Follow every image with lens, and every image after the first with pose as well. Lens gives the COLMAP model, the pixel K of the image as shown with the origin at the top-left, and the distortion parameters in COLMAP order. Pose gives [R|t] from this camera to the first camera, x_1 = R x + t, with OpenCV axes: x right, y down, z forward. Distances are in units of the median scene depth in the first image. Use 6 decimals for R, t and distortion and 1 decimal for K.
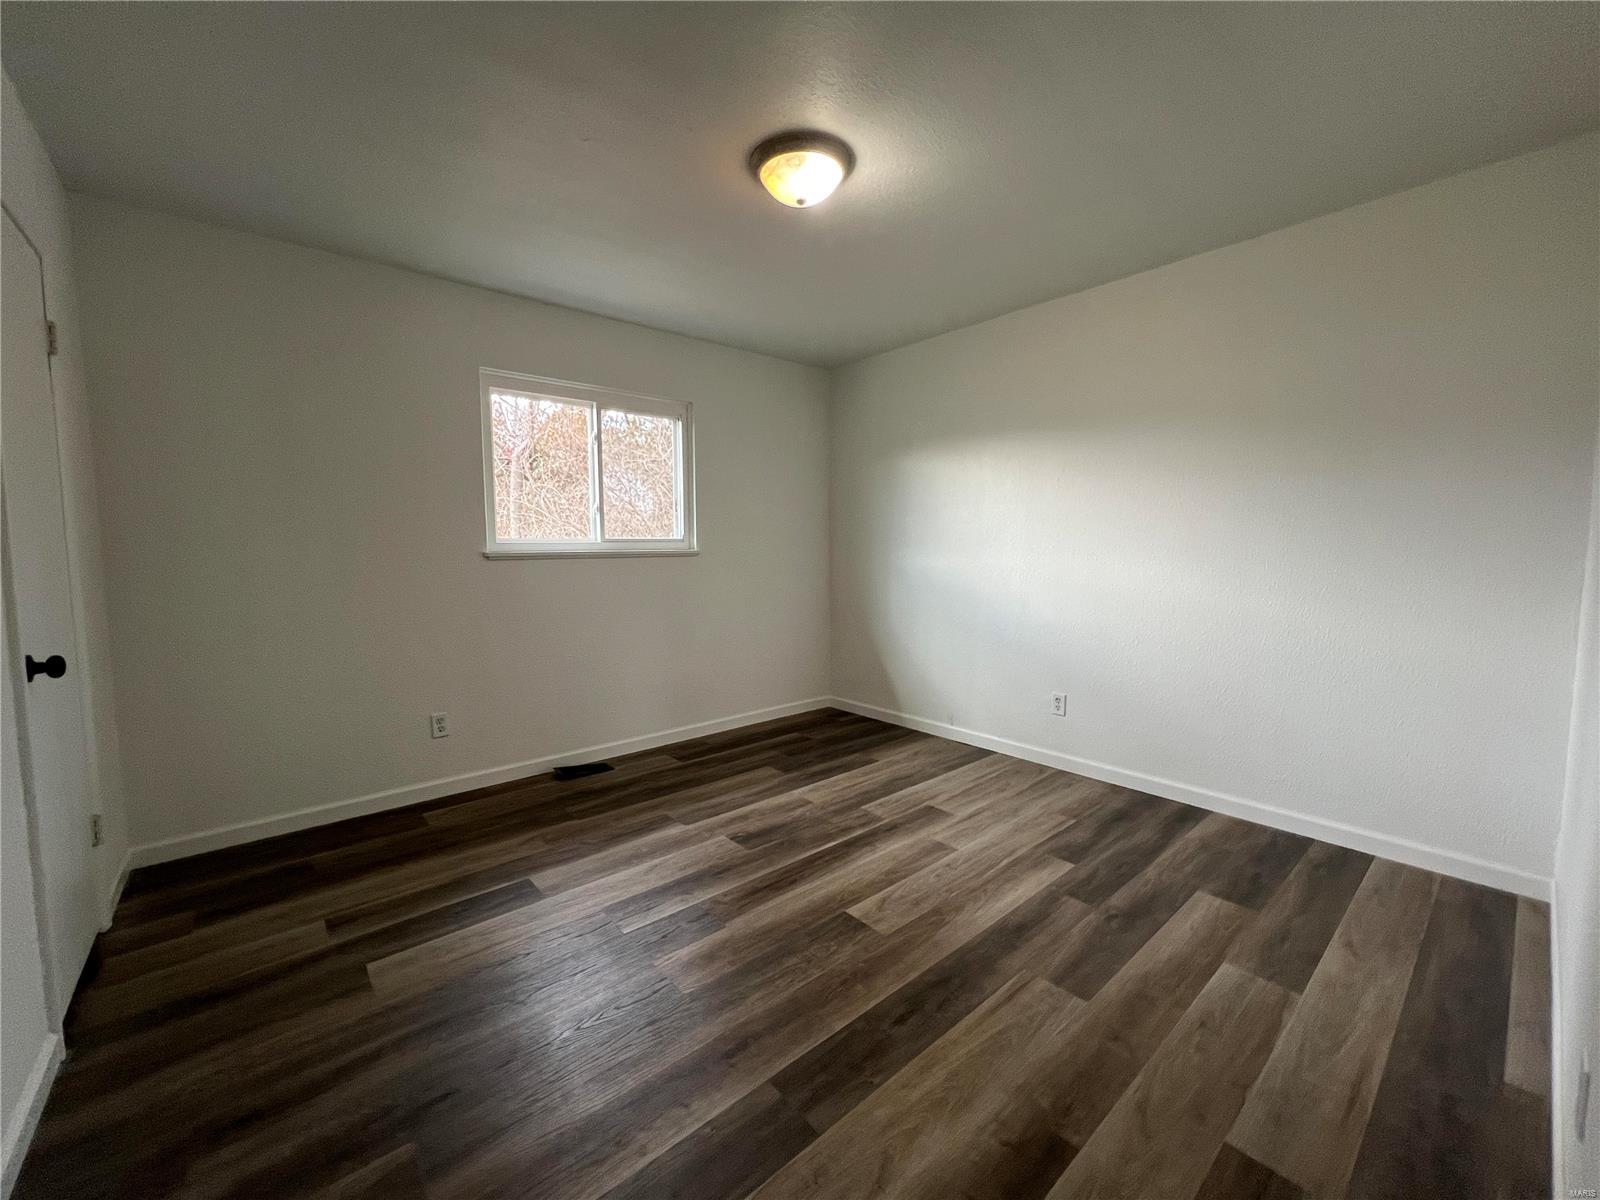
lens RADIAL K [[637.8, 0, 799.8], [0, 637.8, 597.0], [0, 0, 1]] dist [-0.001744, -0.000020]
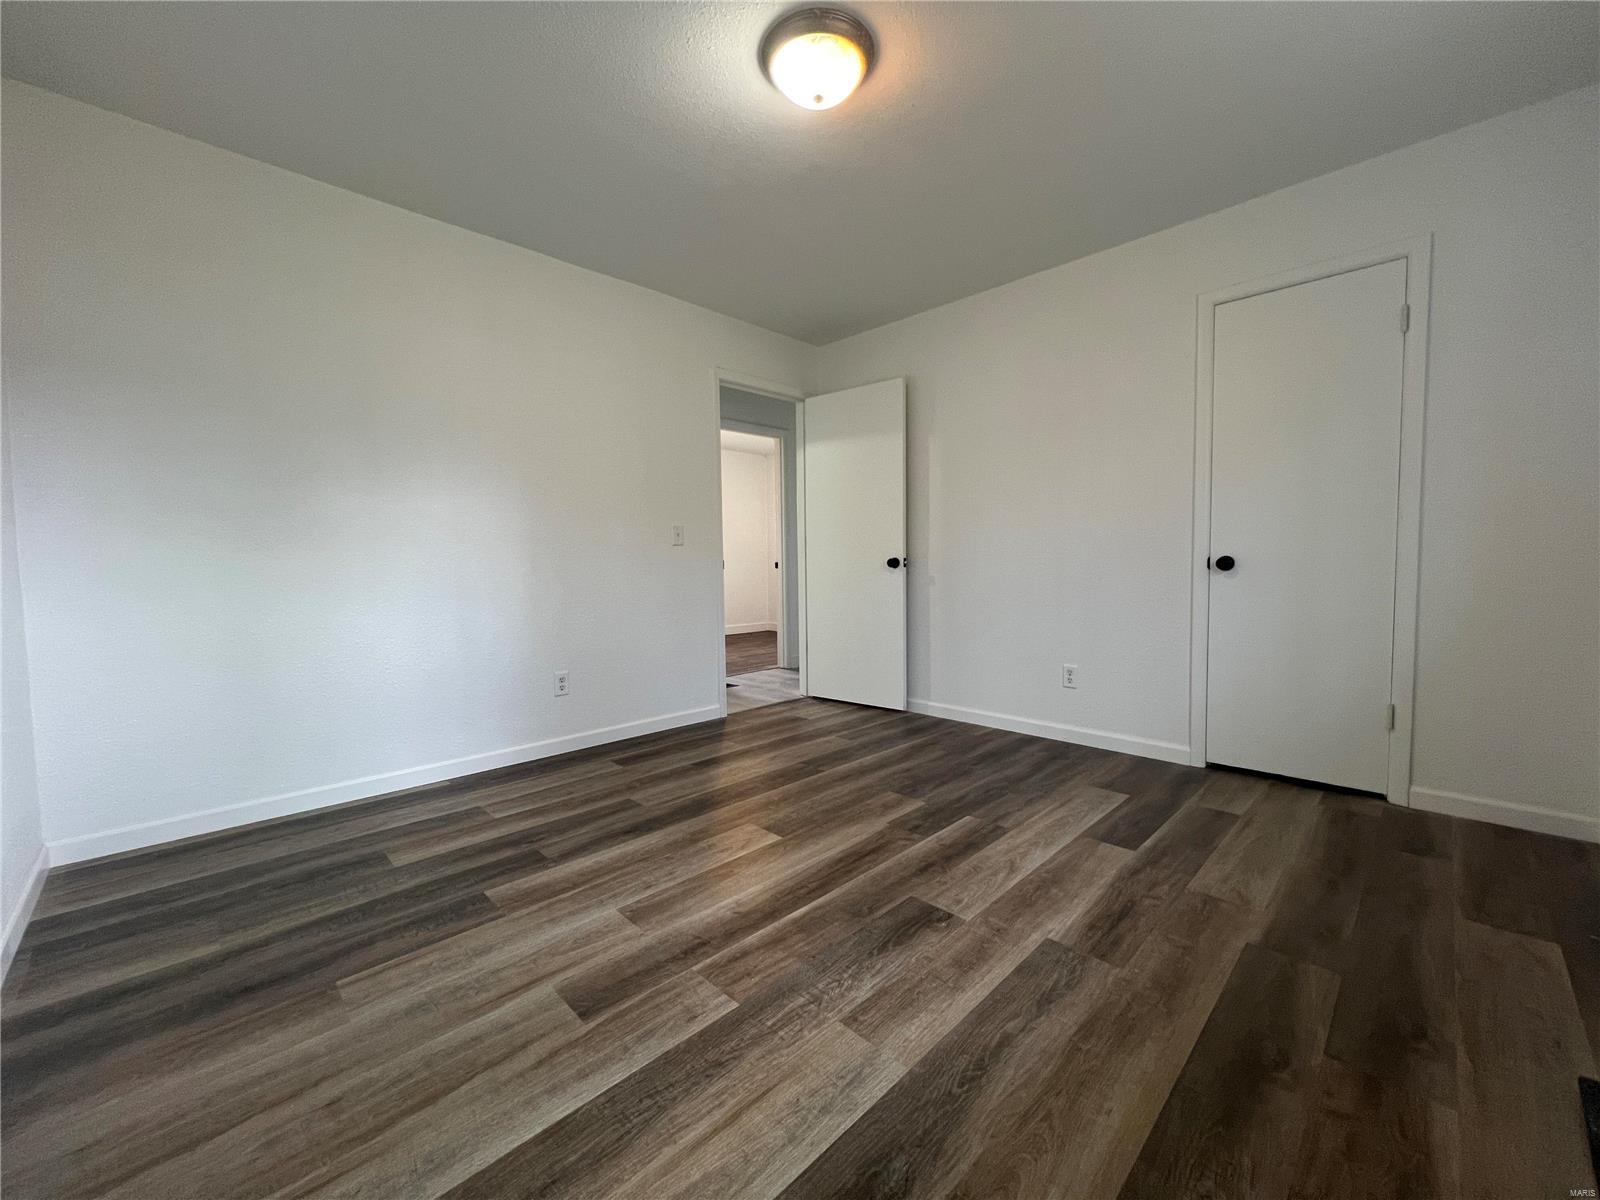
lens RADIAL K [[637.8, 0, 800.5], [0, 637.8, 597.3], [0, 0, 1]] dist [-0.001744, -0.000020]
pose [[-0.997475, 0.023921, -0.066865, 0.081947], [0.014239, 0.989809, 0.141688, -0.038079], [0.069573, 0.140378, -0.987651, 1.586504]]
